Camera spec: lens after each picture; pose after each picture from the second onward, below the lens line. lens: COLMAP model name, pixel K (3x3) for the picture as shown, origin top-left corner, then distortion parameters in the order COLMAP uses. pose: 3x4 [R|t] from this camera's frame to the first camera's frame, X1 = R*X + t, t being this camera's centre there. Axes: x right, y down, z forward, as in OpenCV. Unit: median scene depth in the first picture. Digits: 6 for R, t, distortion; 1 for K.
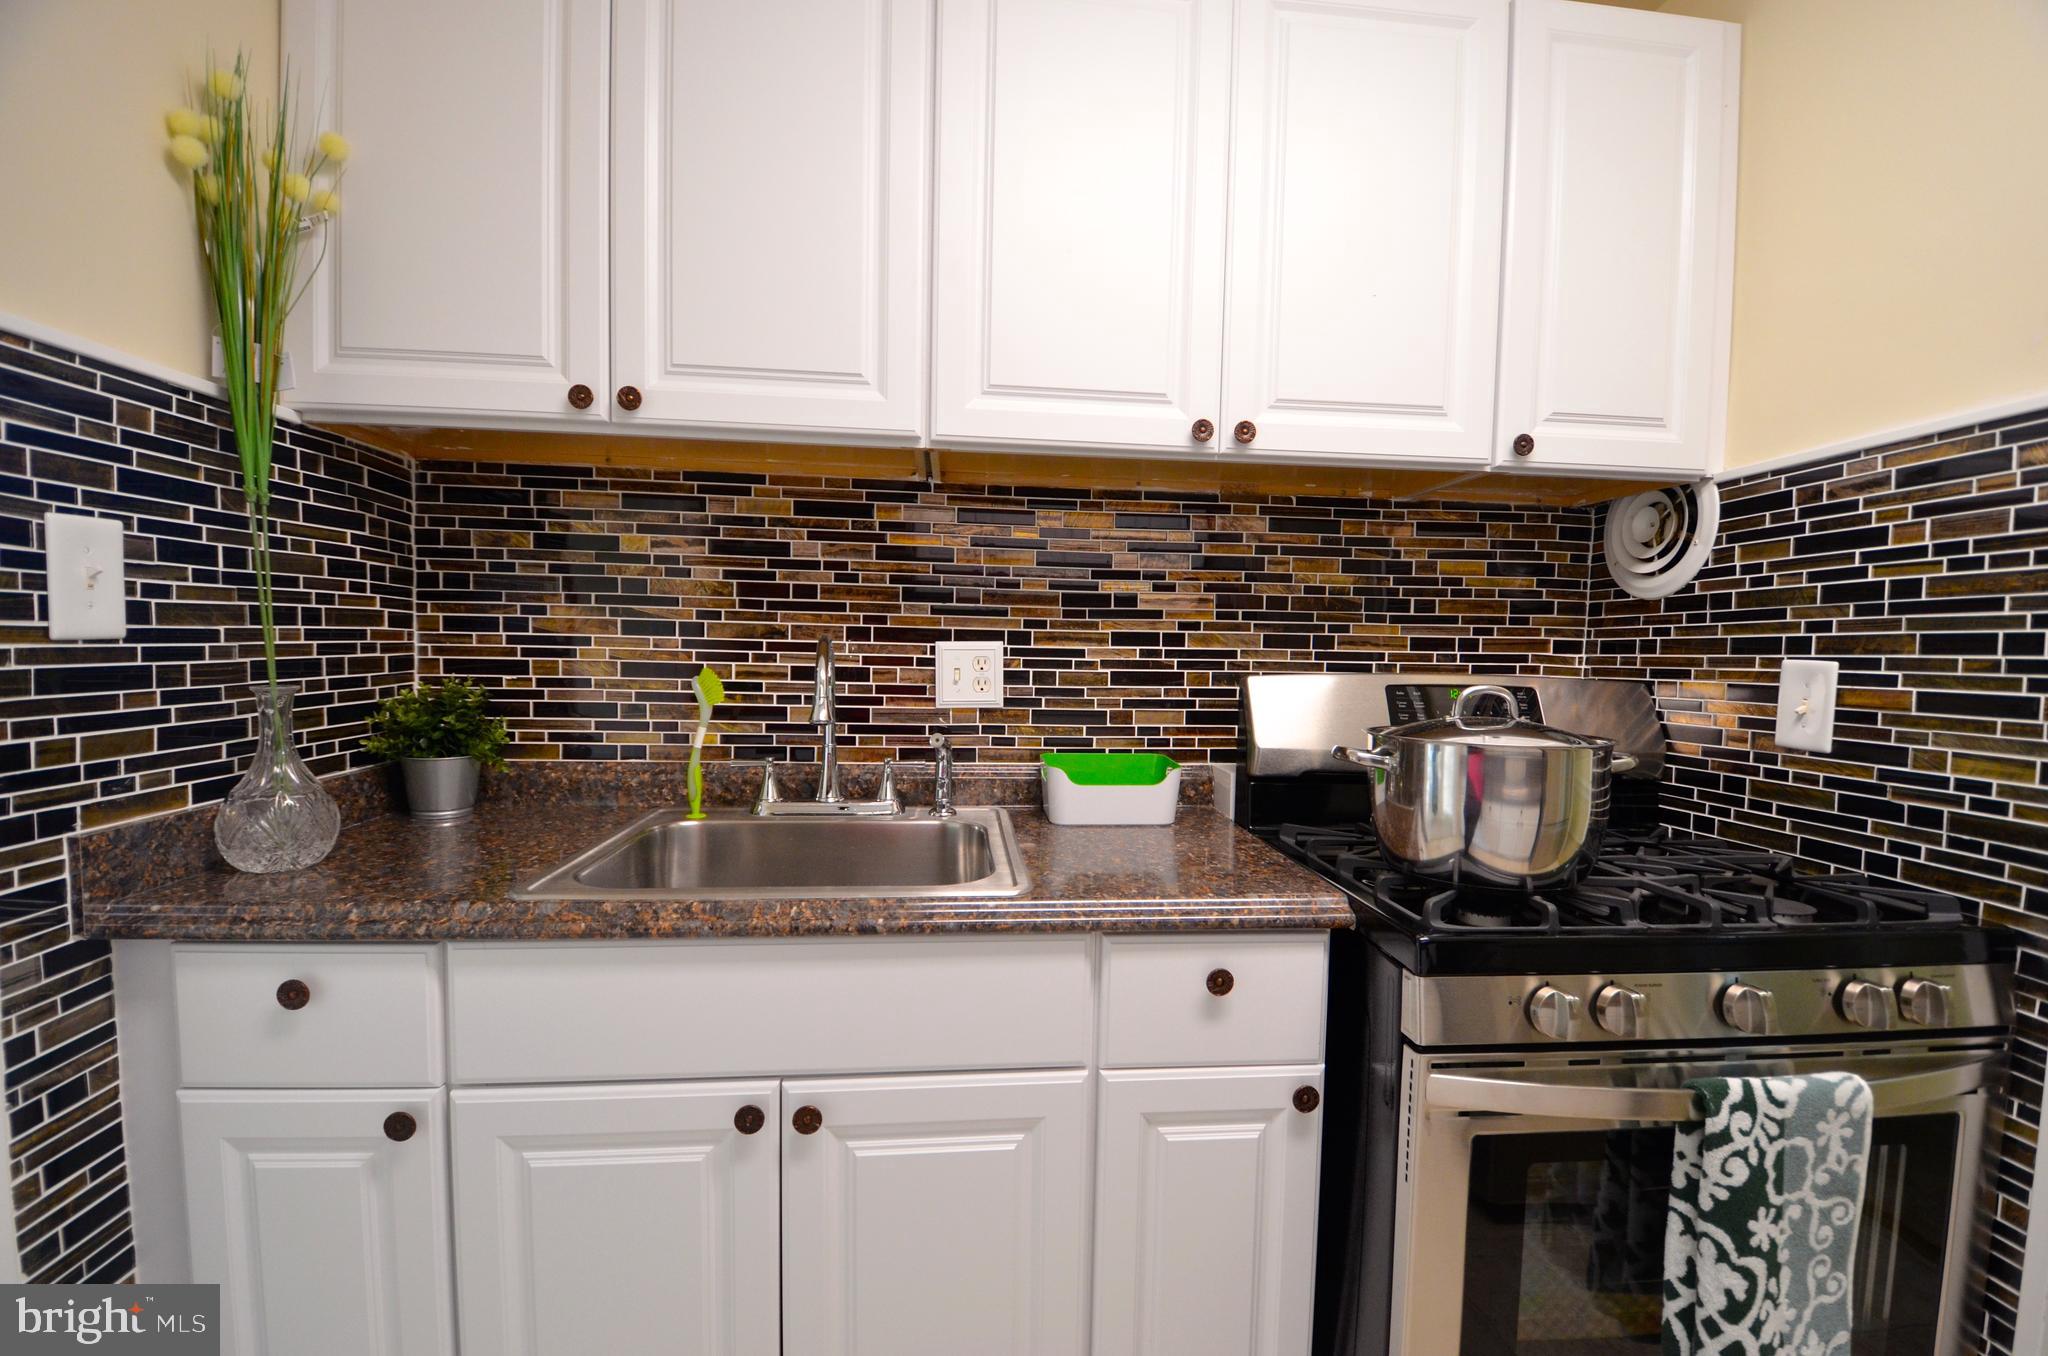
lens RADIAL K [[893.3, 0, 1038.8], [0, 893.3, 697.0], [0, 0, 1]] dist [0.009783, -0.017797]
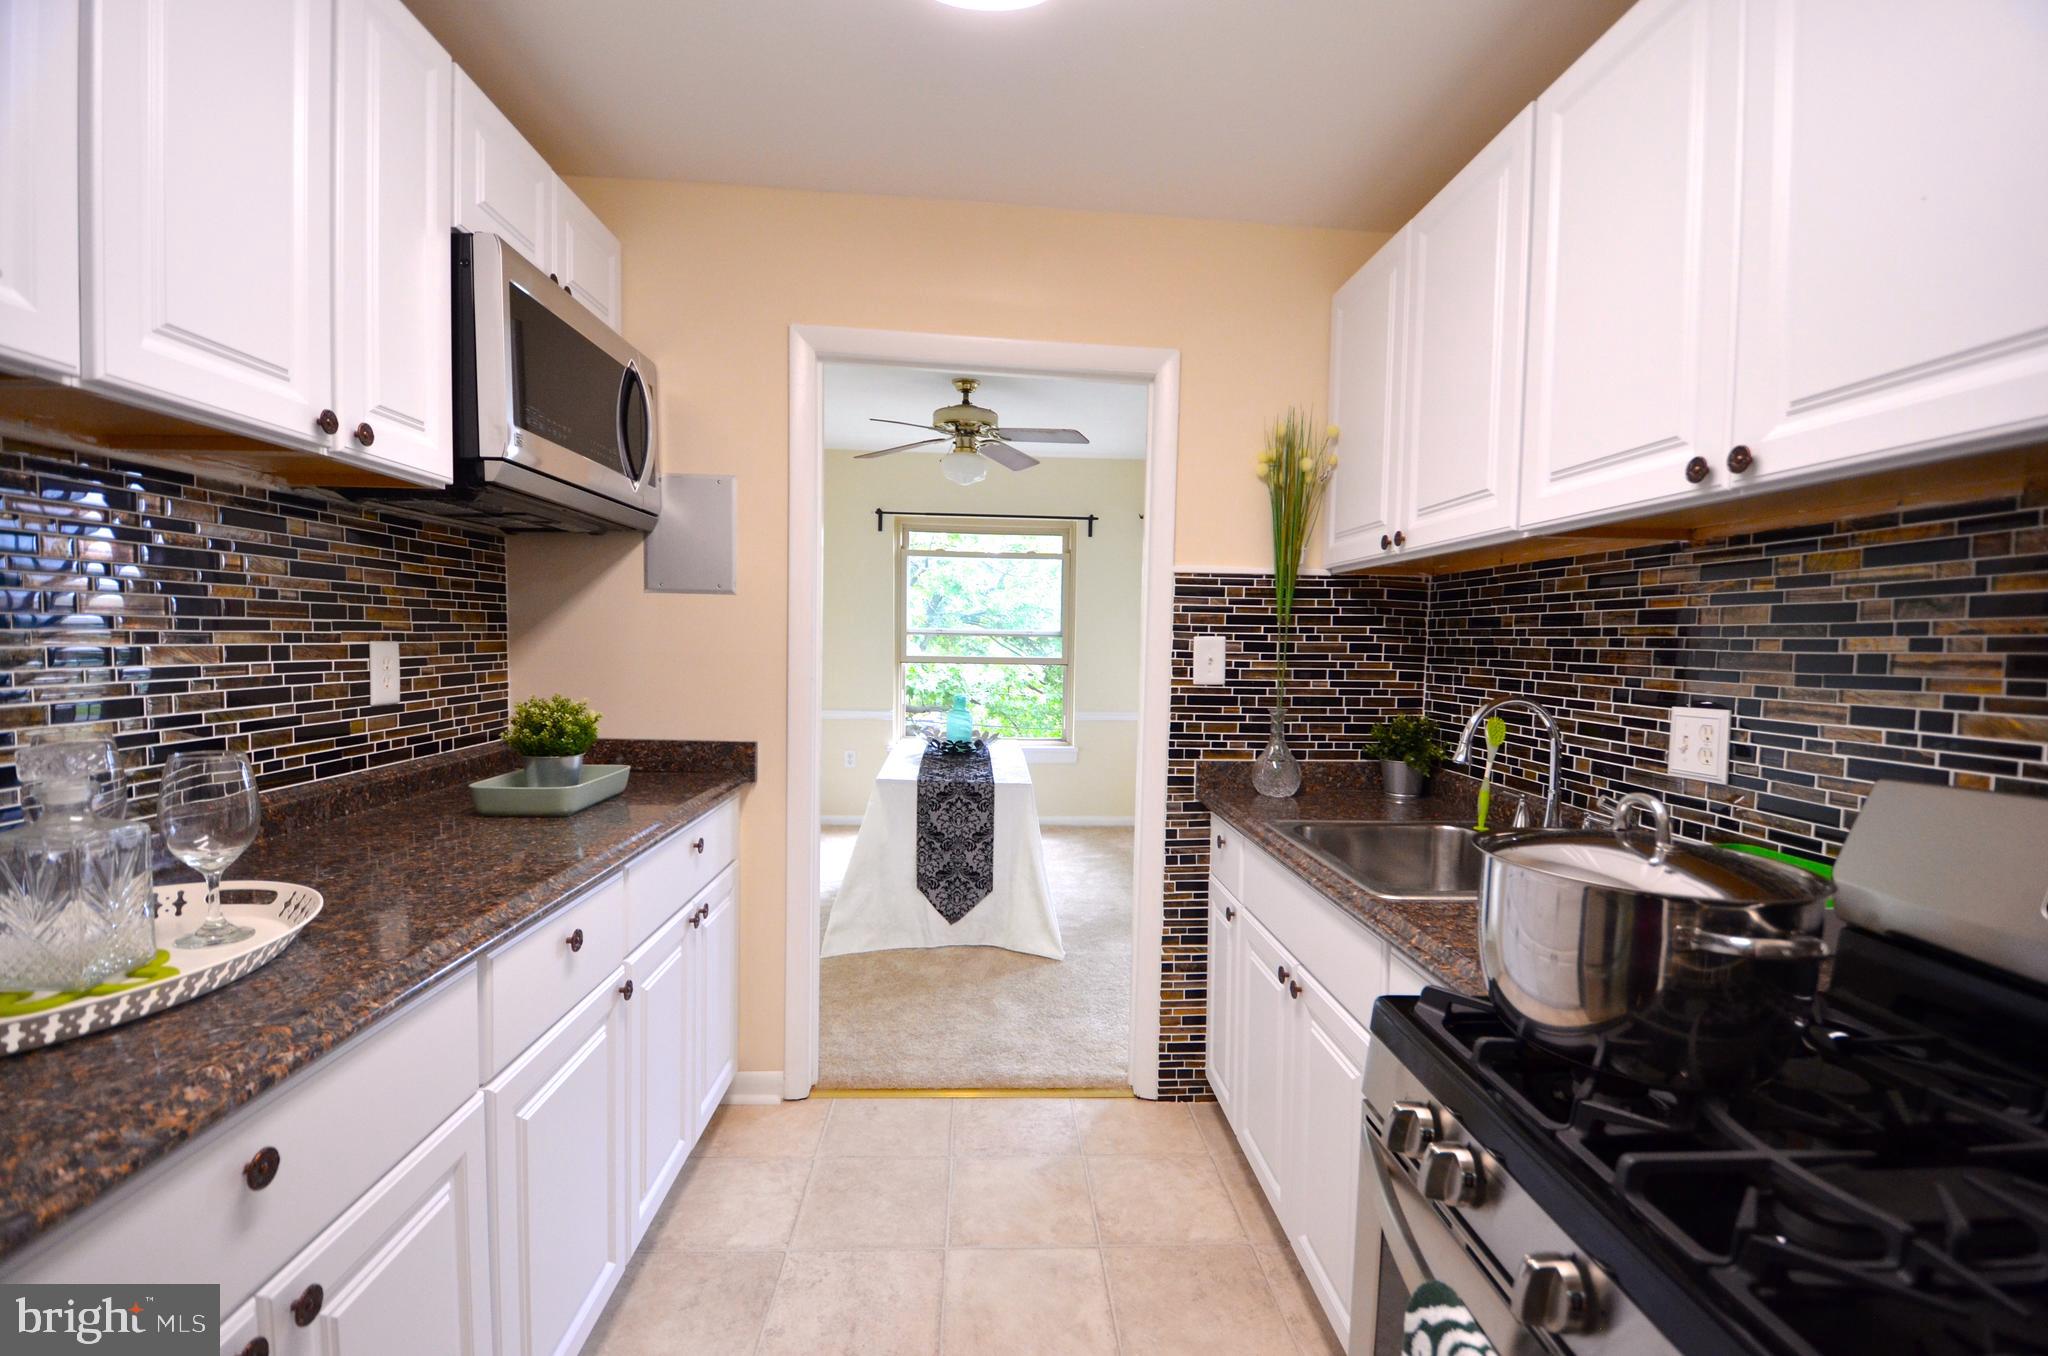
lens RADIAL K [[893.3, 0, 1038.8], [0, 893.3, 697.0], [0, 0, 1]] dist [0.009783, -0.017797]
pose [[-0.041675, 0.039671, -0.998343, 0.988223], [-0.080851, 0.995801, 0.042945, -0.065989], [0.995855, 0.082507, -0.038293, 0.401807]]
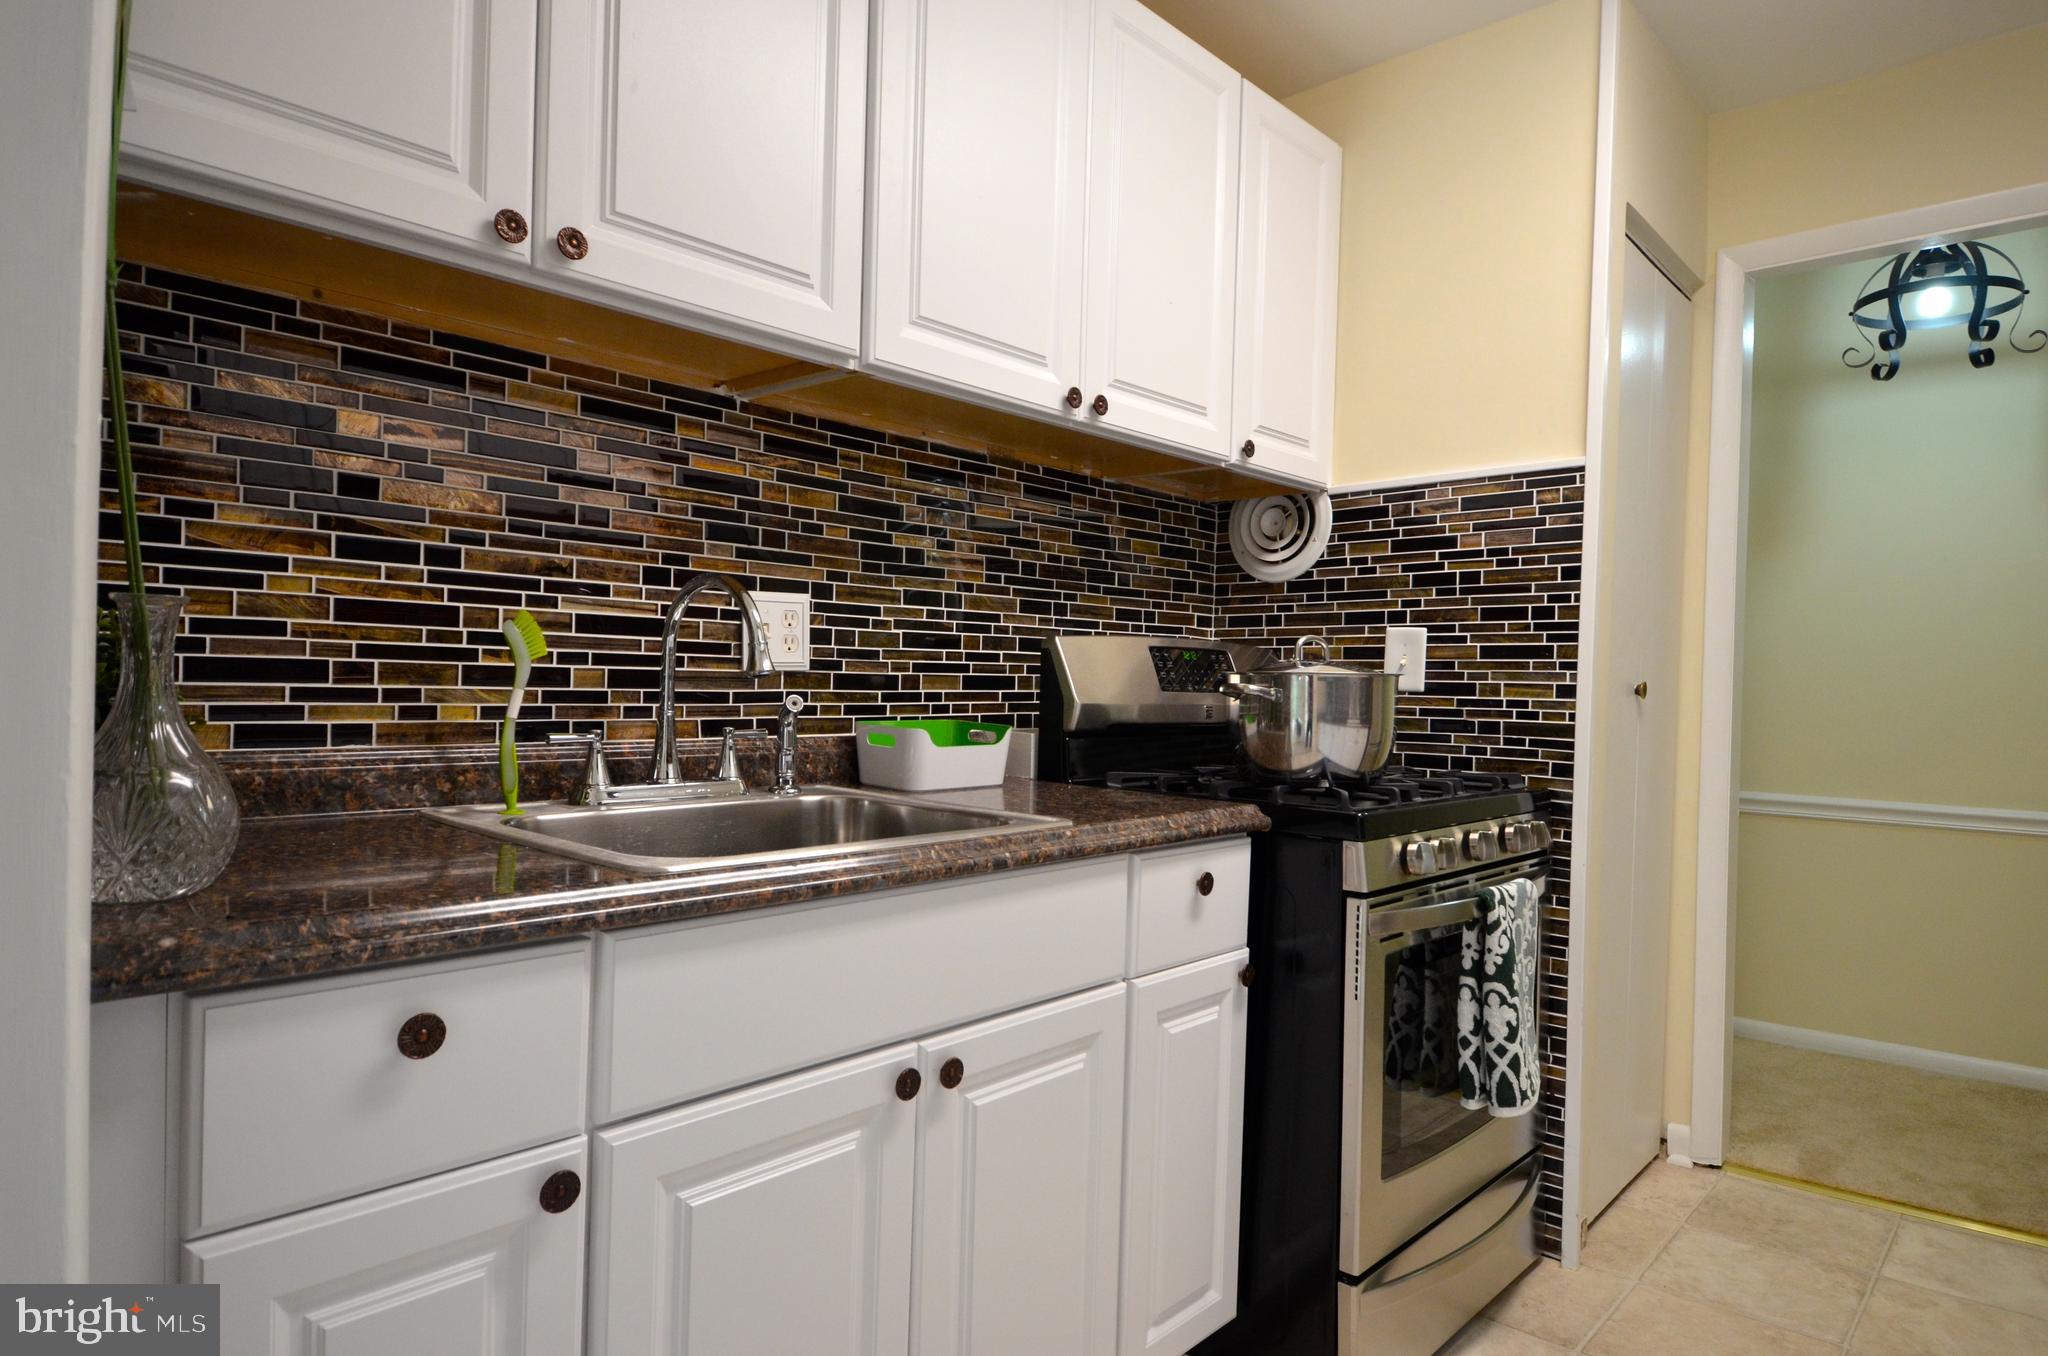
lens RADIAL K [[1185.4, 0, 1038.3], [0, 1185.4, 697.9], [0, 0, 1]] dist [0.025653, -0.030367]
pose [[0.745005, -0.014766, 0.666896, -0.734420], [0.029251, 0.999516, -0.010546, 0.065209], [-0.666418, 0.027364, 0.745076, -0.007485]]
